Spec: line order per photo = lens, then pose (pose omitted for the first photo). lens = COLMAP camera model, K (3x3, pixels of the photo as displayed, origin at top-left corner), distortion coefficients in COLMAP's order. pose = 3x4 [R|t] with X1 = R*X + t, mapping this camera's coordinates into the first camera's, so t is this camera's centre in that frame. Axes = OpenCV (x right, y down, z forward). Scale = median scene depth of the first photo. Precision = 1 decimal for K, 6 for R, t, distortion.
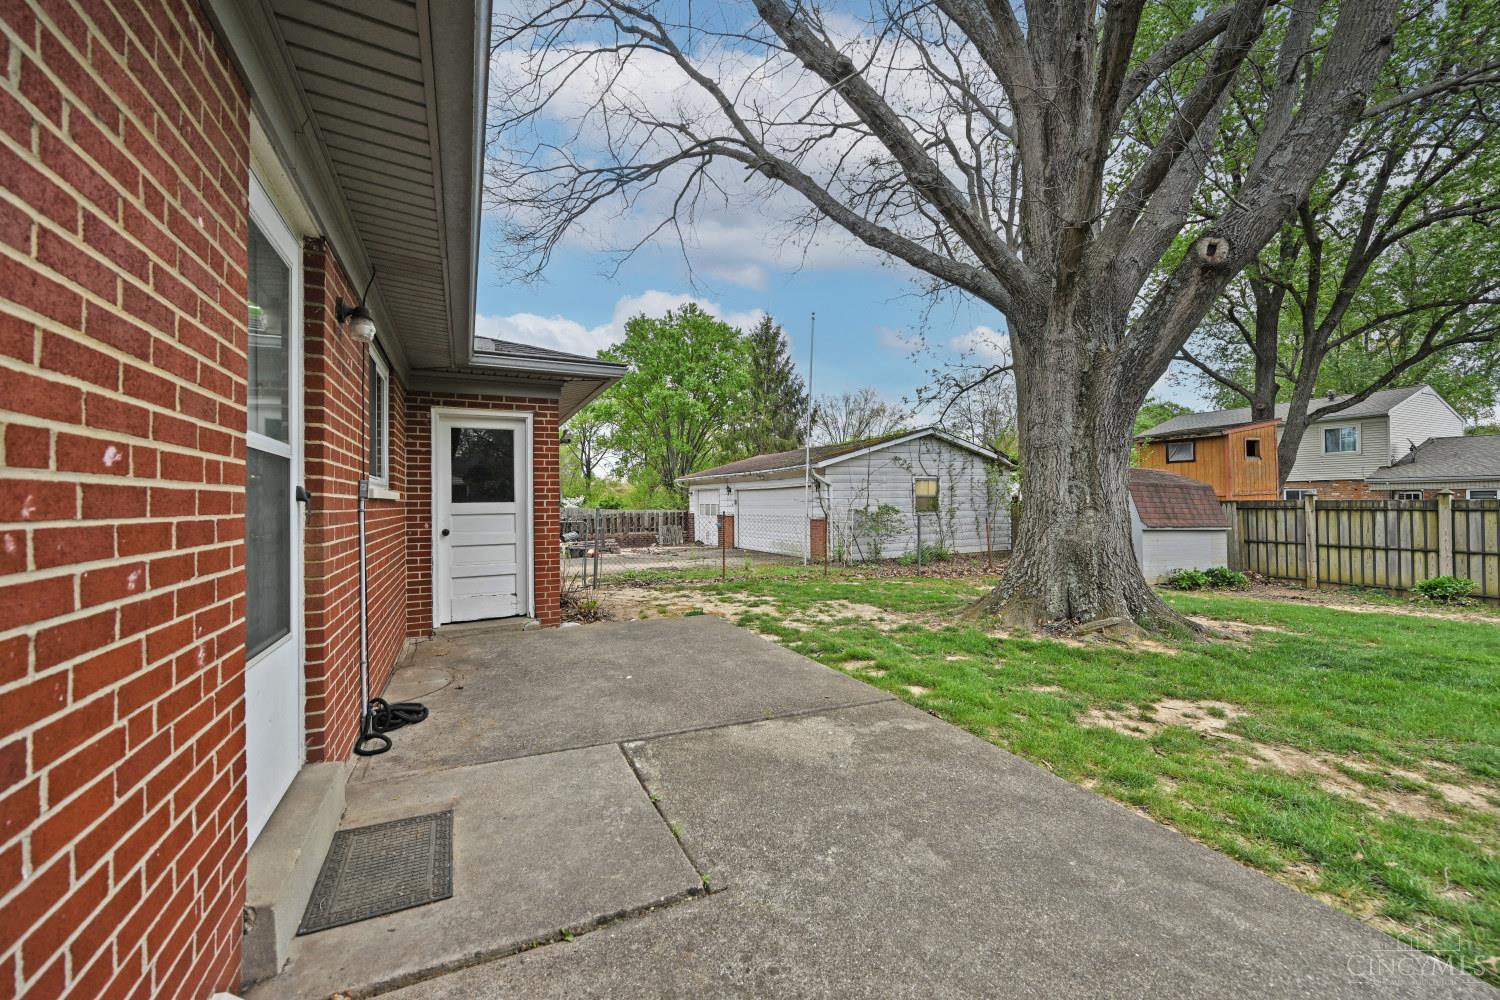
lens RADIAL K [[589.2, 0, 746.4], [0, 589.2, 499.8], [0, 0, 1]] dist [-0.001650, 0.000245]
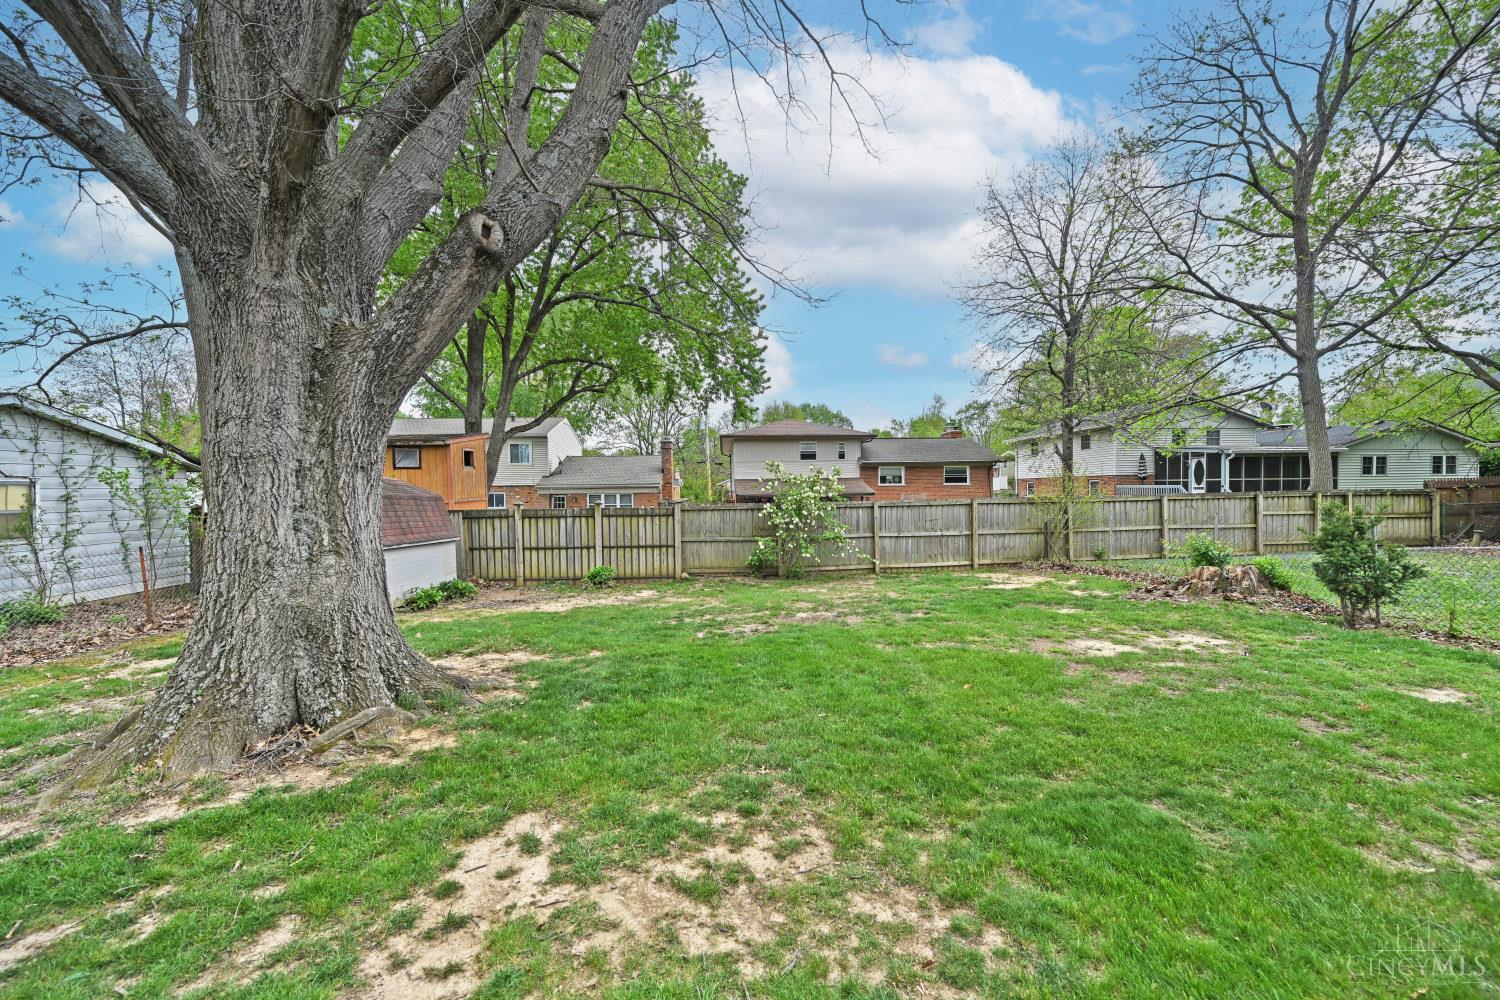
lens RADIAL K [[589.2, 0, 745.4], [0, 589.2, 500.5], [0, 0, 1]] dist [-0.001650, 0.000245]
pose [[0.383830, -0.013047, 0.923312, 0.139035], [0.006622, 0.999913, 0.011377, -0.048481], [-0.923380, 0.001747, 0.383883, 0.289274]]
